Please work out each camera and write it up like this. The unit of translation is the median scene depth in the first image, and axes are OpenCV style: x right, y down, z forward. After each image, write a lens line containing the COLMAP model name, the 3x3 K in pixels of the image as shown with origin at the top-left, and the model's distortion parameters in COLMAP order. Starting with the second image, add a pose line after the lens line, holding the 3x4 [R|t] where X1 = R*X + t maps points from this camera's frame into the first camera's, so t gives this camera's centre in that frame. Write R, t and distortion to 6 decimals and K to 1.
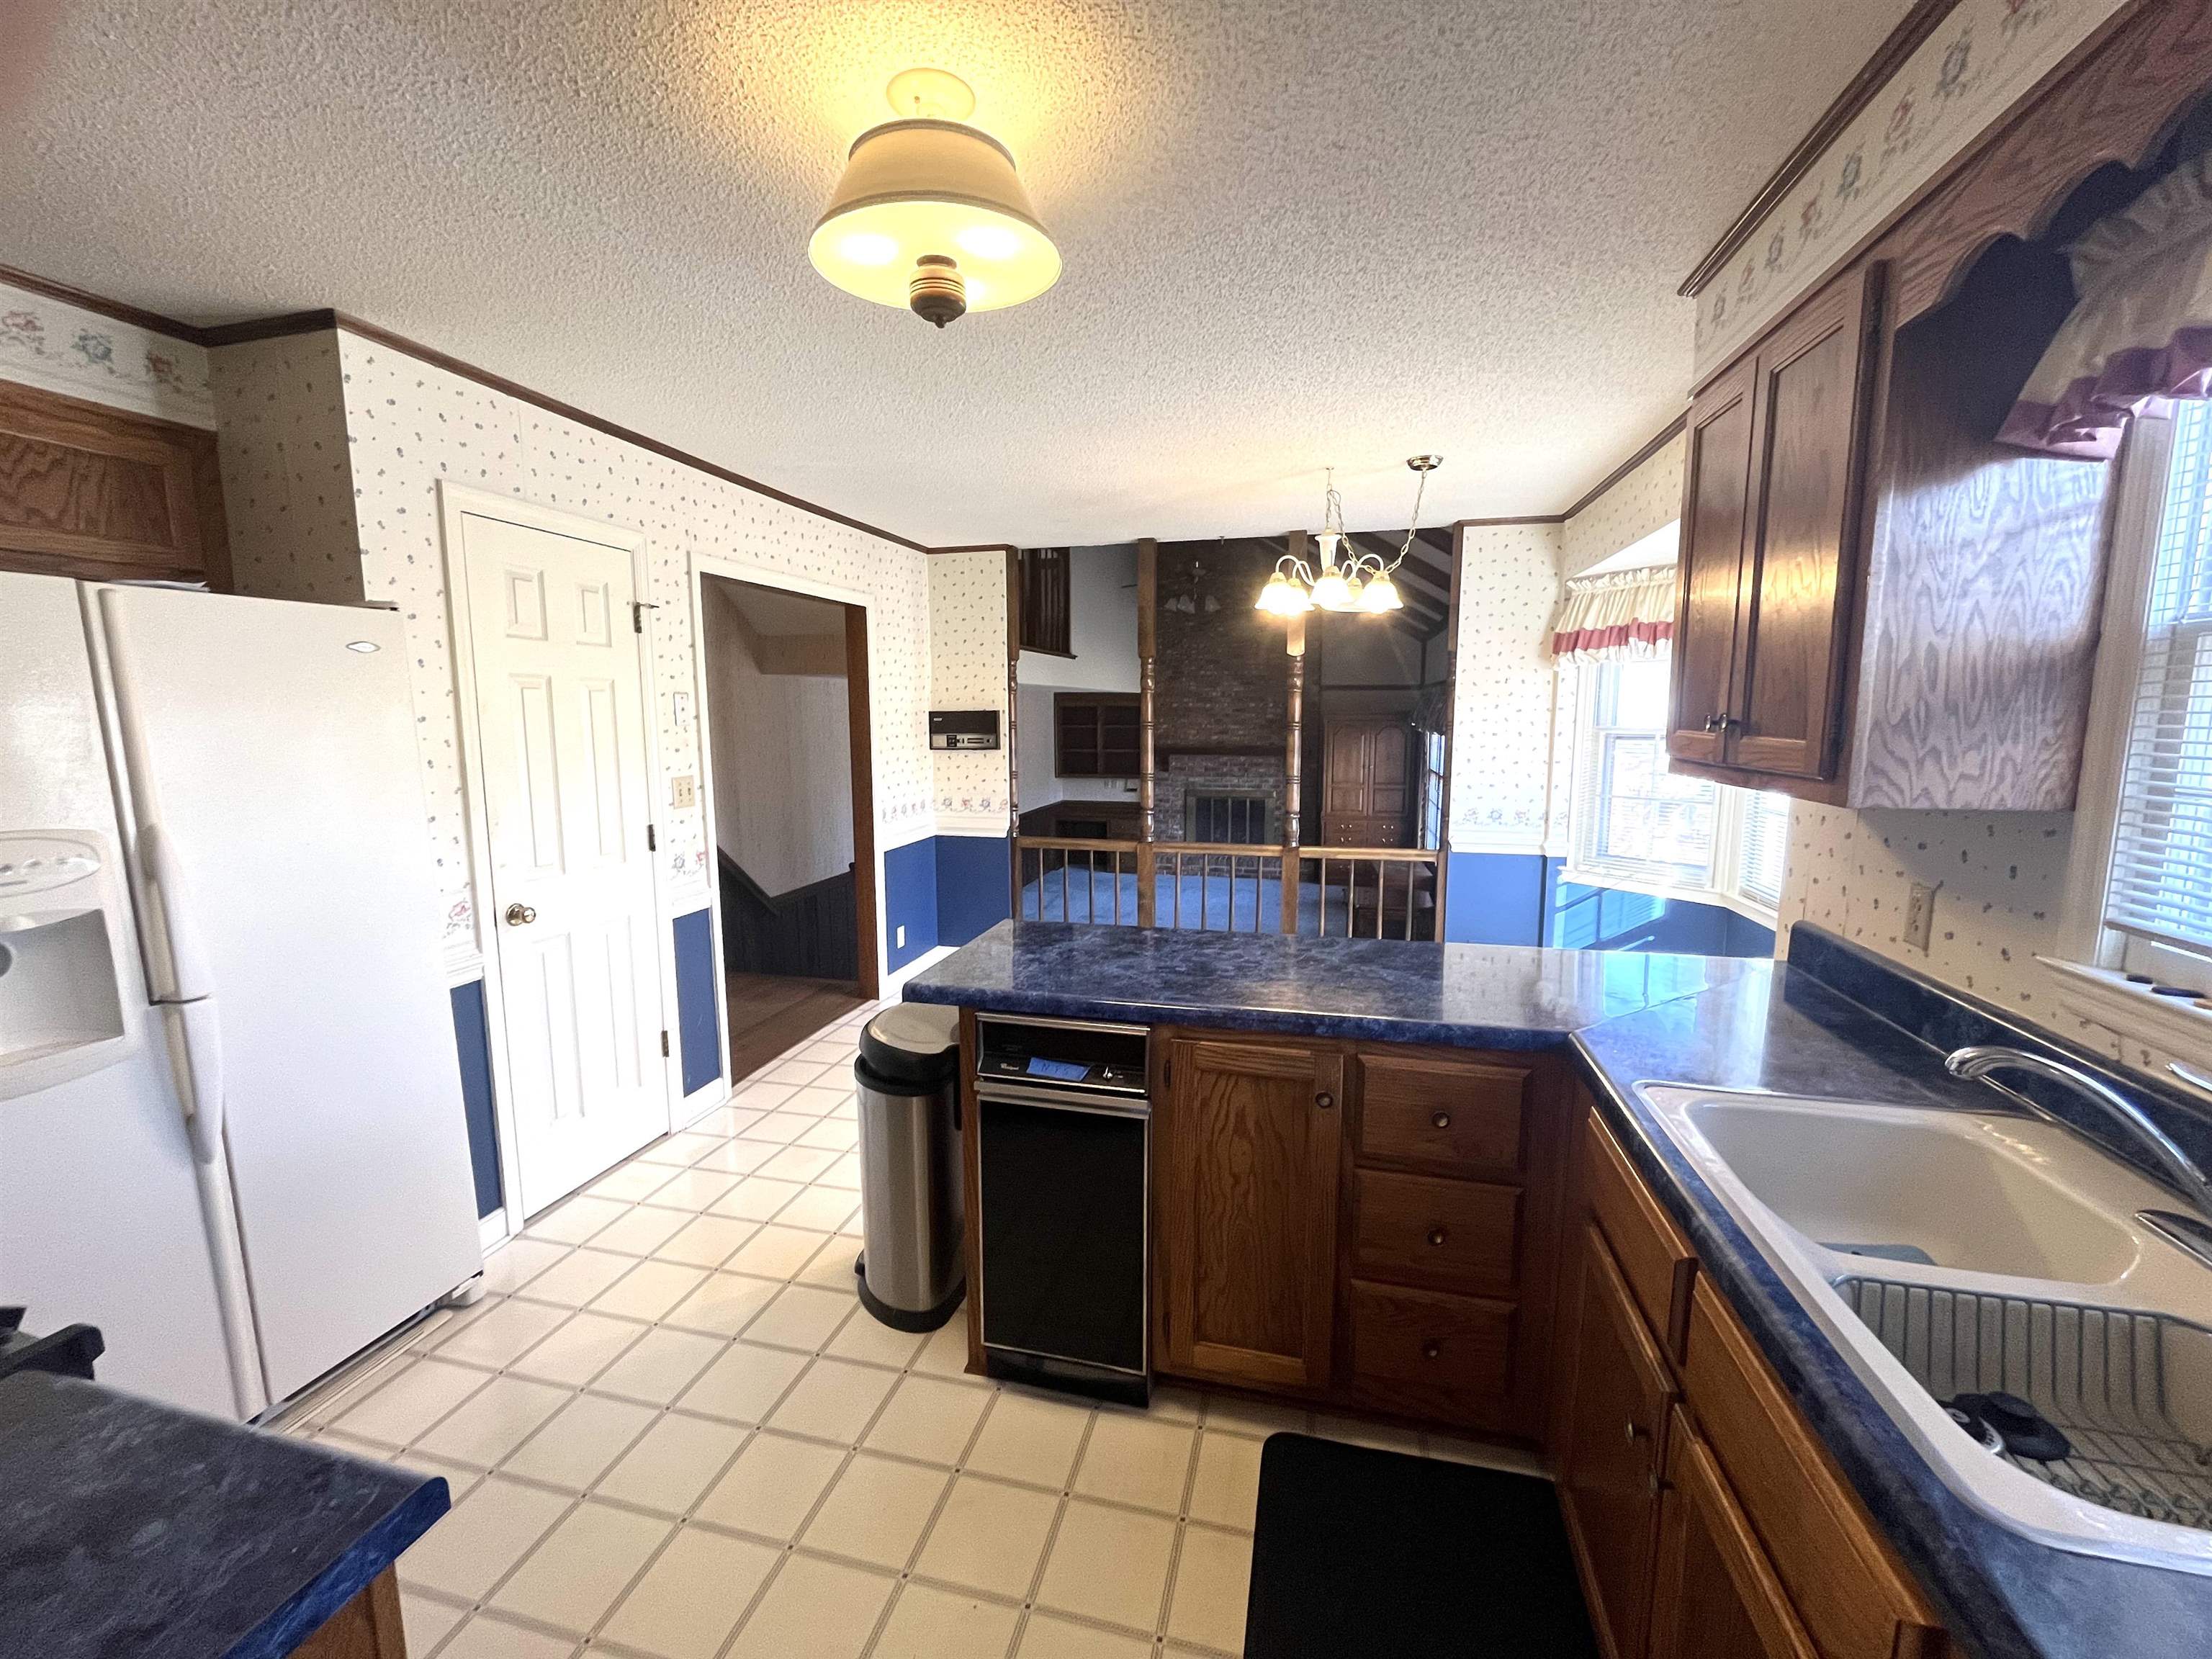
lens RADIAL K [[894.7, 0, 1106.2], [0, 894.7, 830.2], [0, 0, 1]] dist [-0.003982, 0.000230]
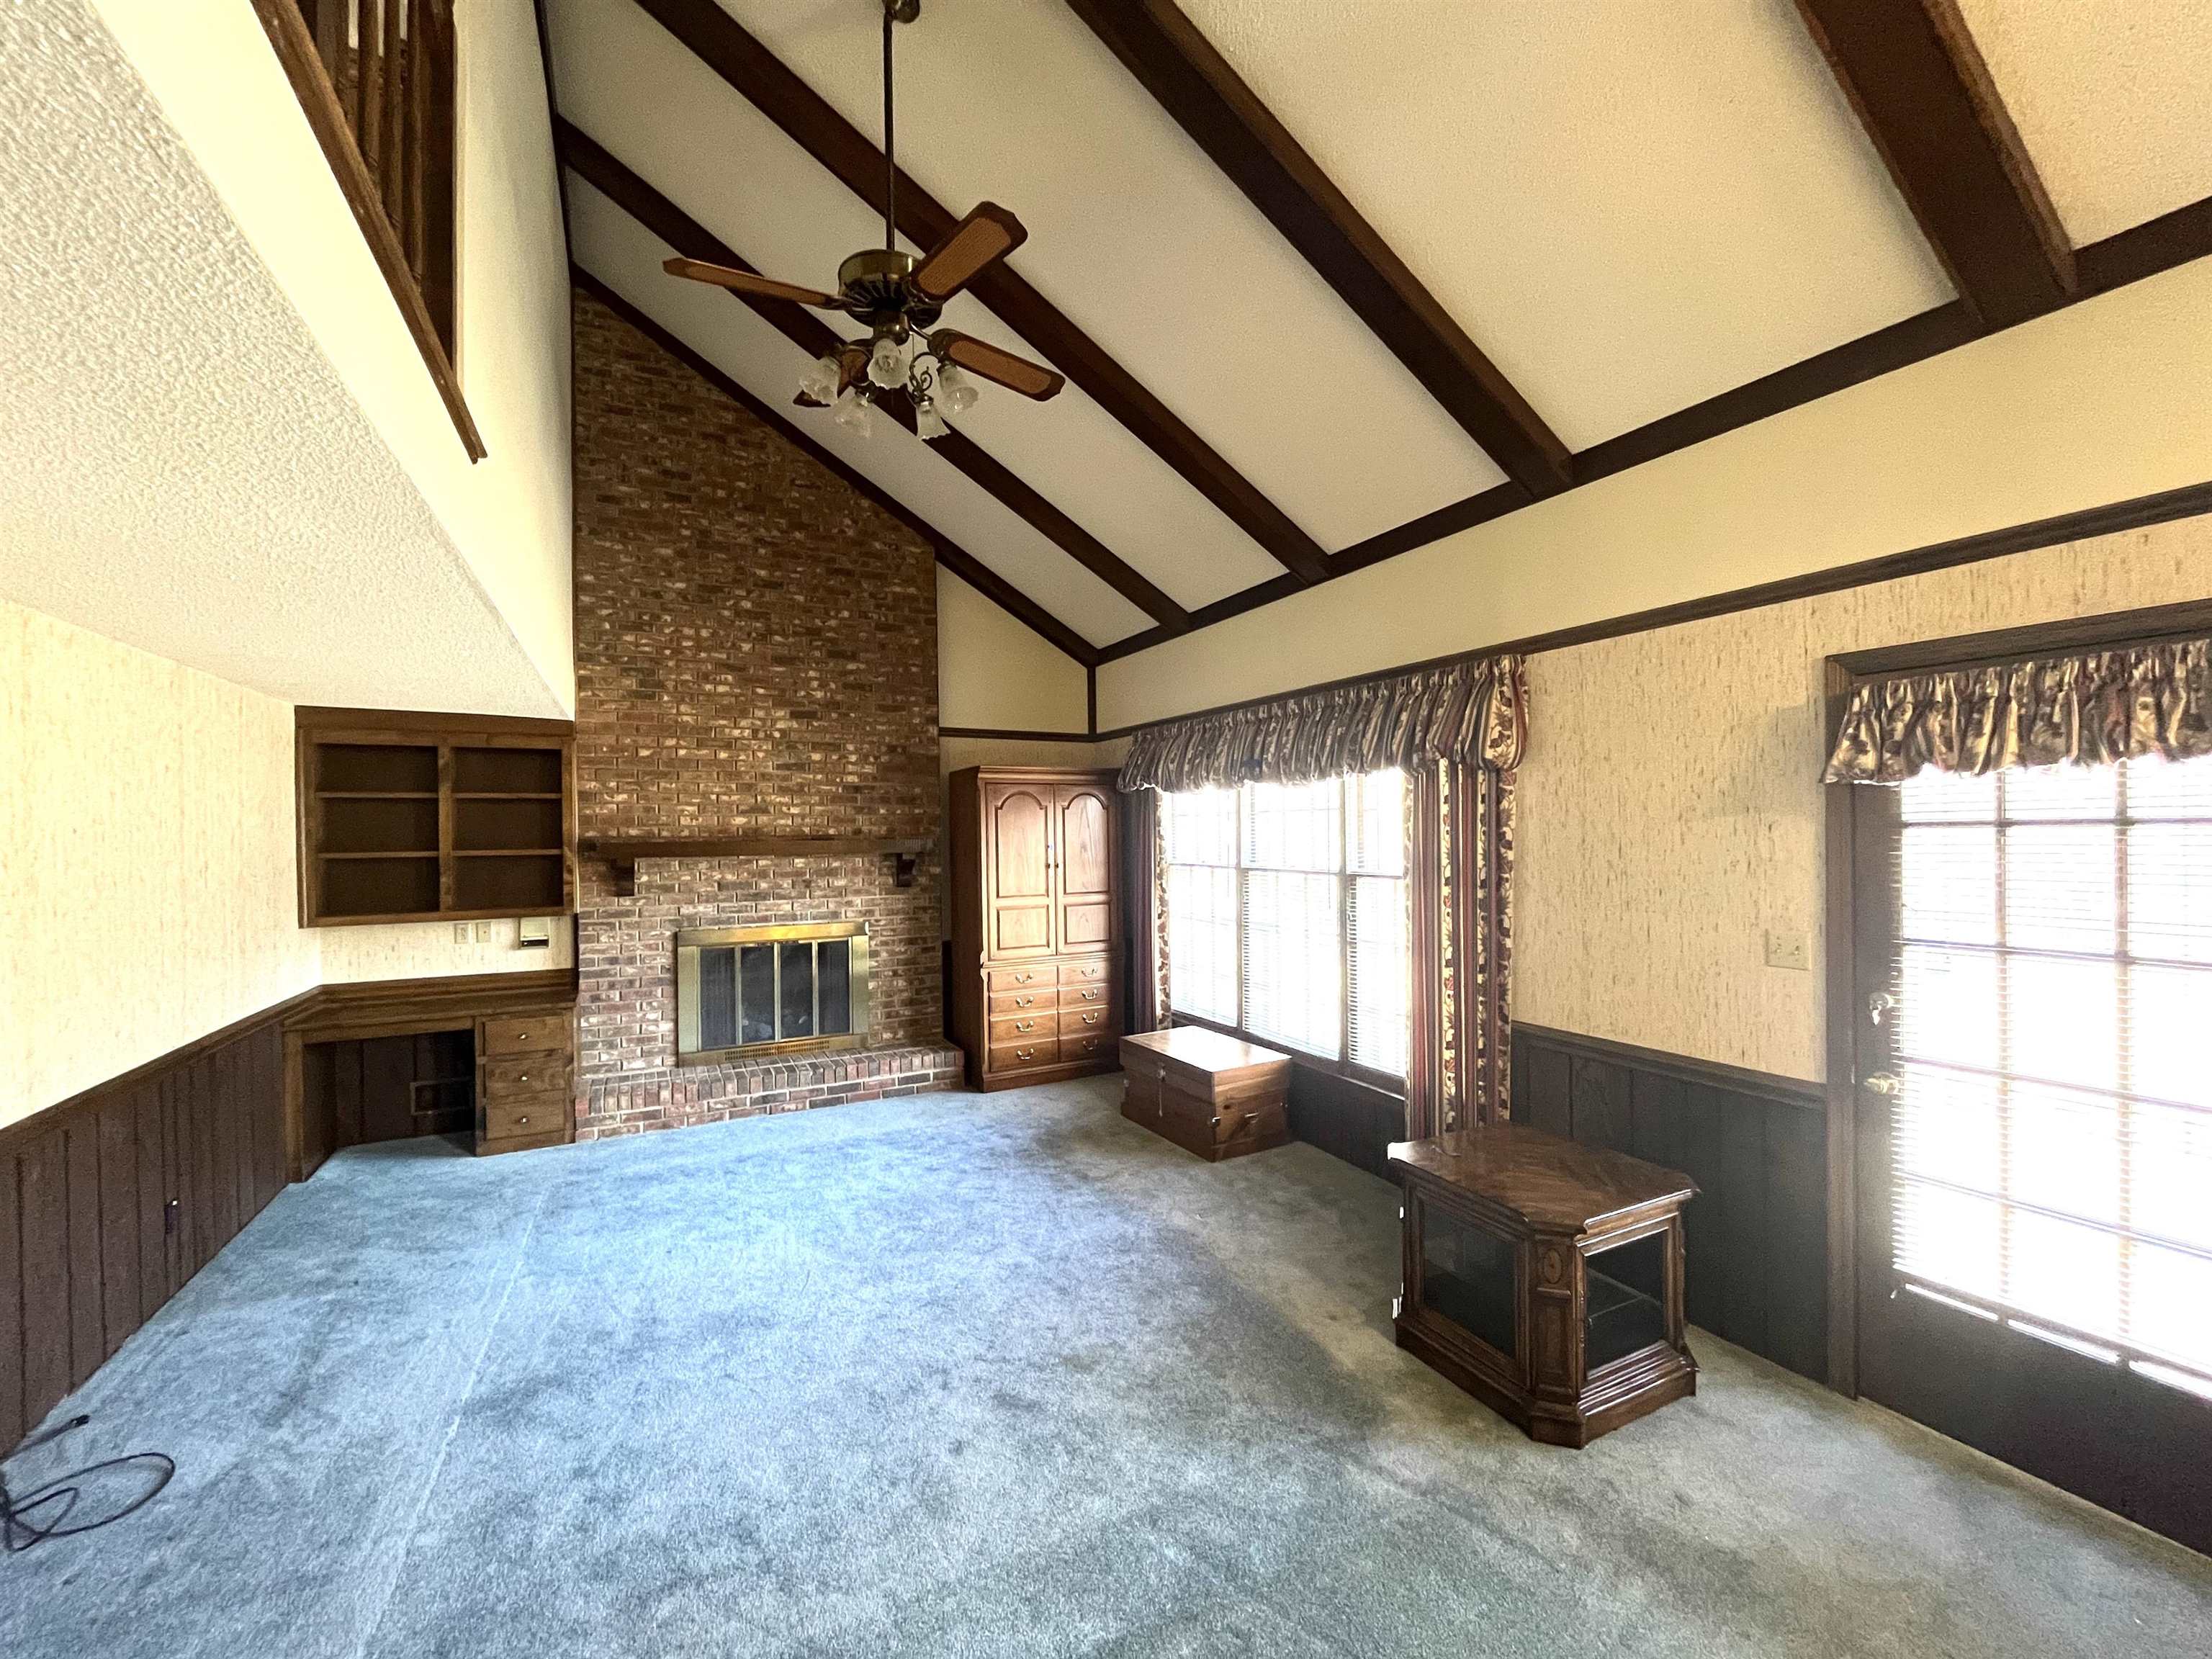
lens RADIAL K [[894.7, 0, 1101.0], [0, 894.7, 830.7], [0, 0, 1]] dist [-0.003982, 0.000230]
pose [[0.750625, -0.001452, 0.660727, -0.052745], [0.096169, 0.989589, -0.107079, -0.026755], [-0.653692, 0.143917, 0.742950, 0.507959]]
